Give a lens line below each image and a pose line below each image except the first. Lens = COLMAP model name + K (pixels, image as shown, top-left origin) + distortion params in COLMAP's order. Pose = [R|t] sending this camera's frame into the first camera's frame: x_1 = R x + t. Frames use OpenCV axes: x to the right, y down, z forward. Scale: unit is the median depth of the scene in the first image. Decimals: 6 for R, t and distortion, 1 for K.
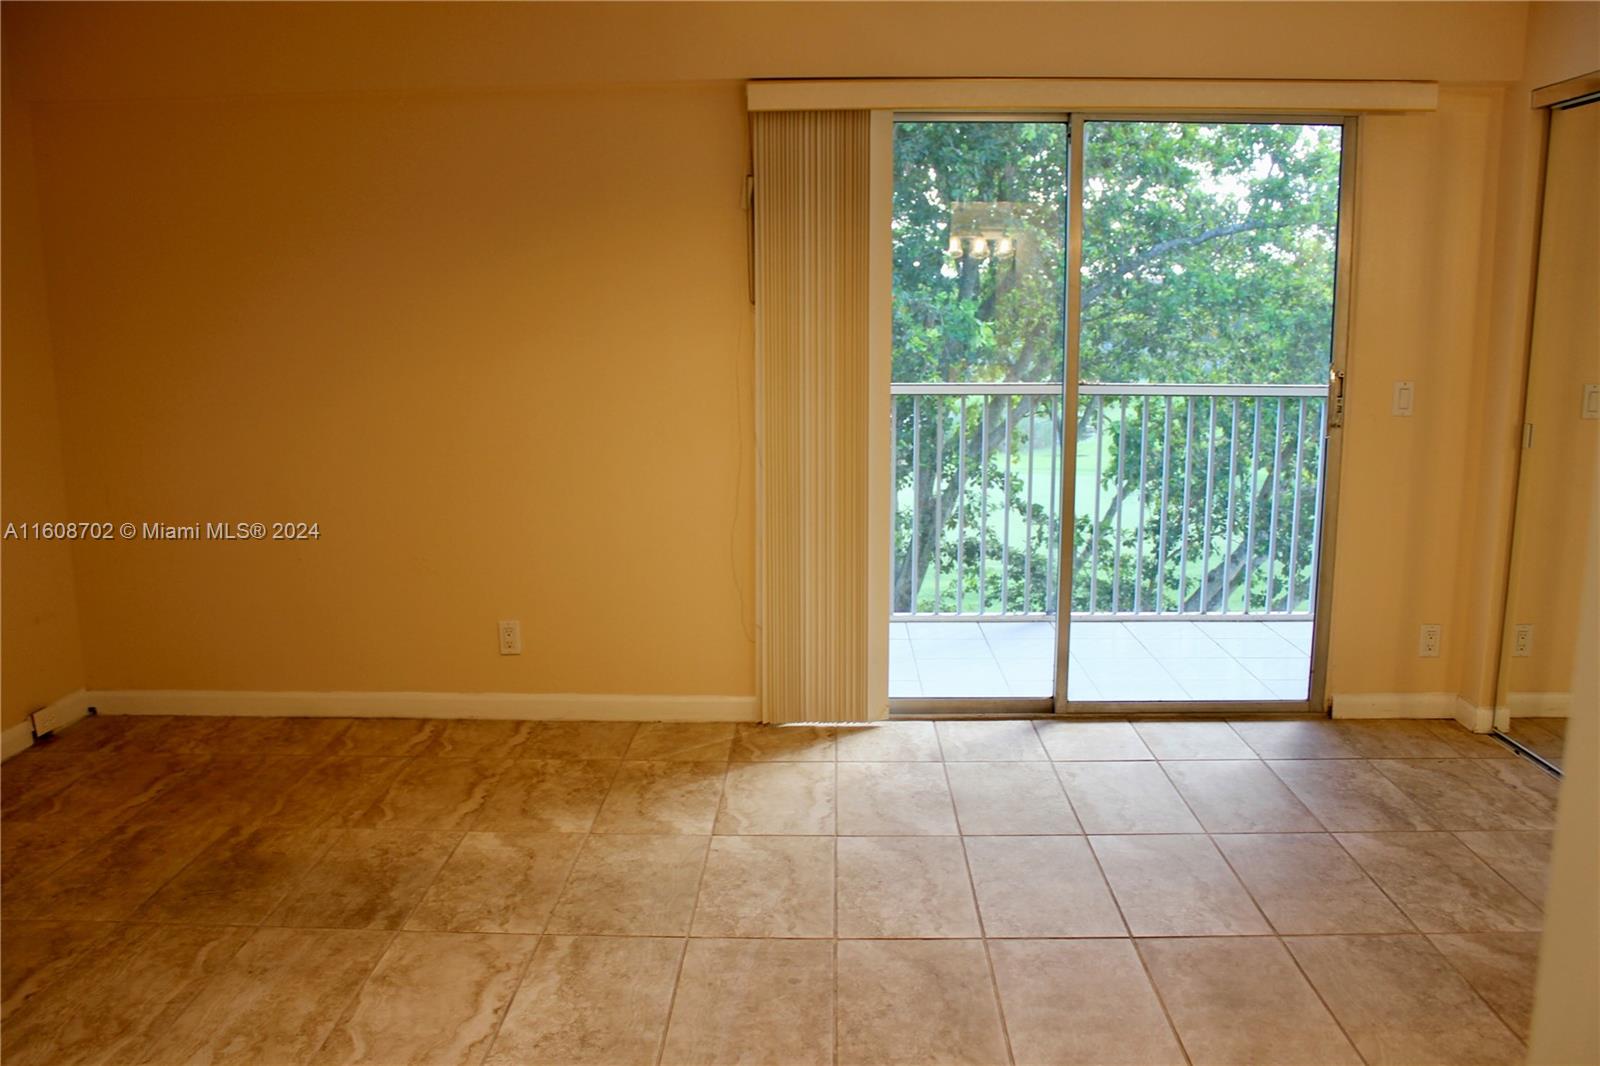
lens RADIAL K [[1322.8, 0, 800.0], [0, 1322.8, 533.0], [0, 0, 1]] dist [-0.177806, 0.151273]
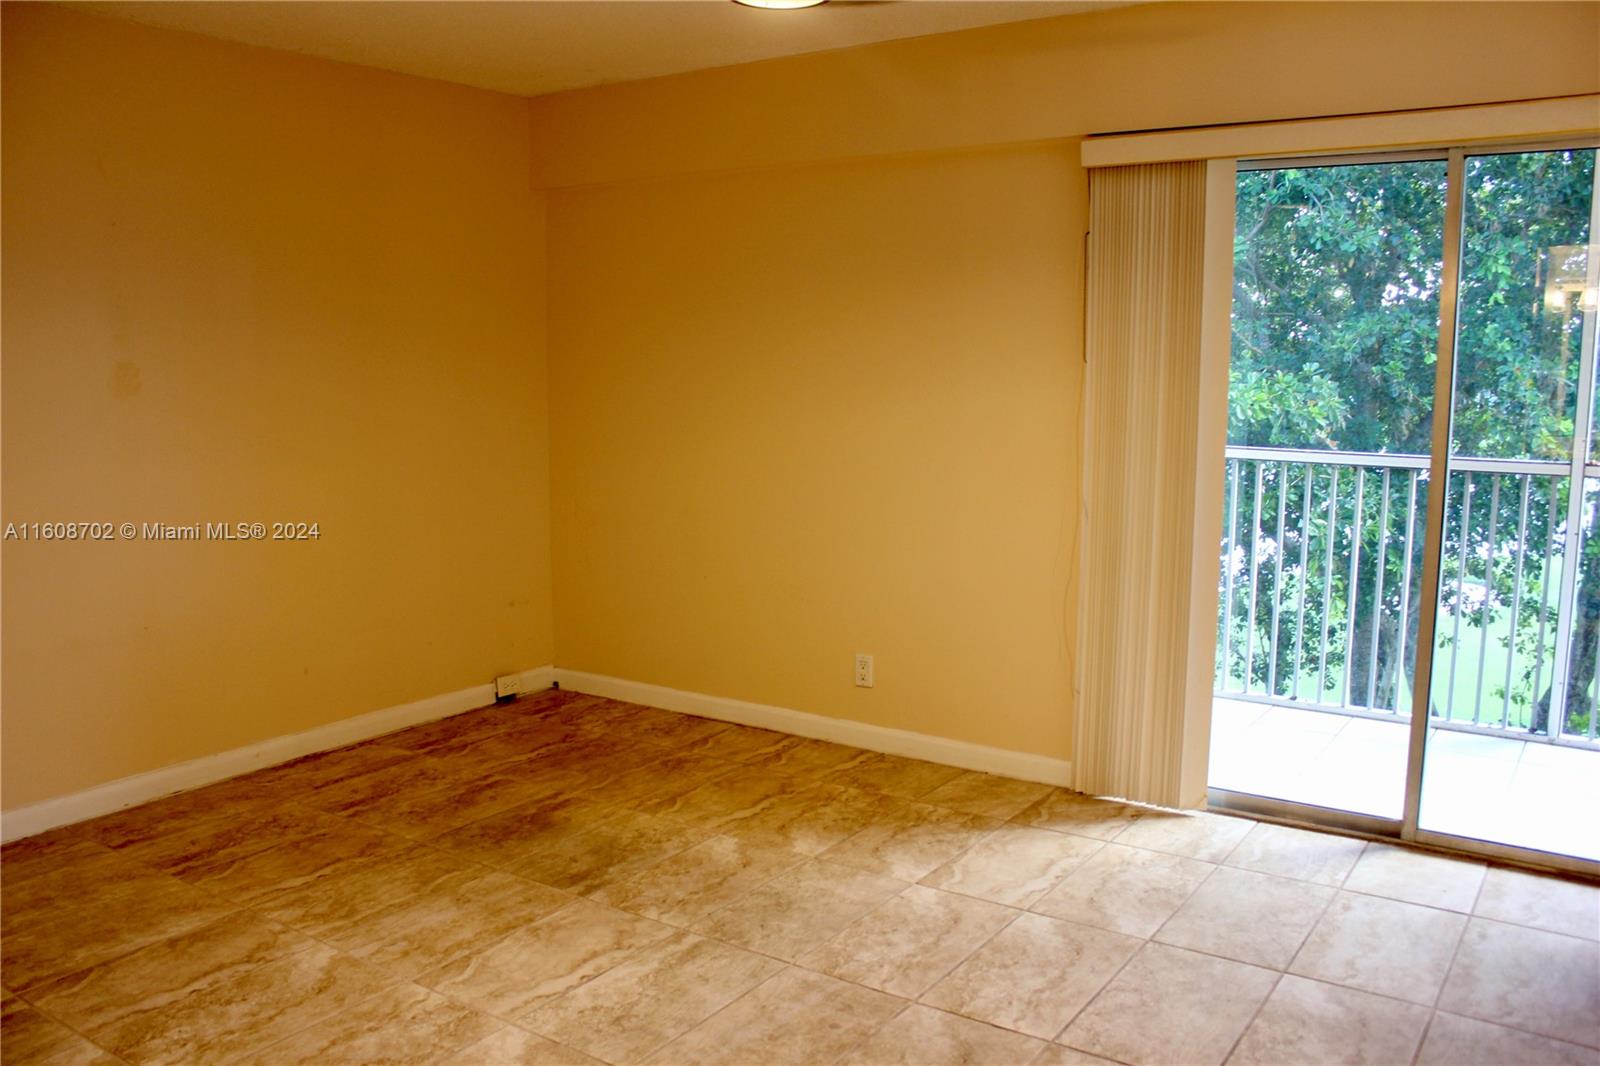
lens RADIAL K [[1322.8, 0, 800.0], [0, 1322.8, 533.0], [0, 0, 1]] dist [-0.177806, 0.151273]
pose [[0.839334, 0.081395, -0.537488, 0.329262], [-0.100406, 0.994928, -0.006125, -0.020817], [0.534263, 0.059108, 0.843249, 0.072946]]
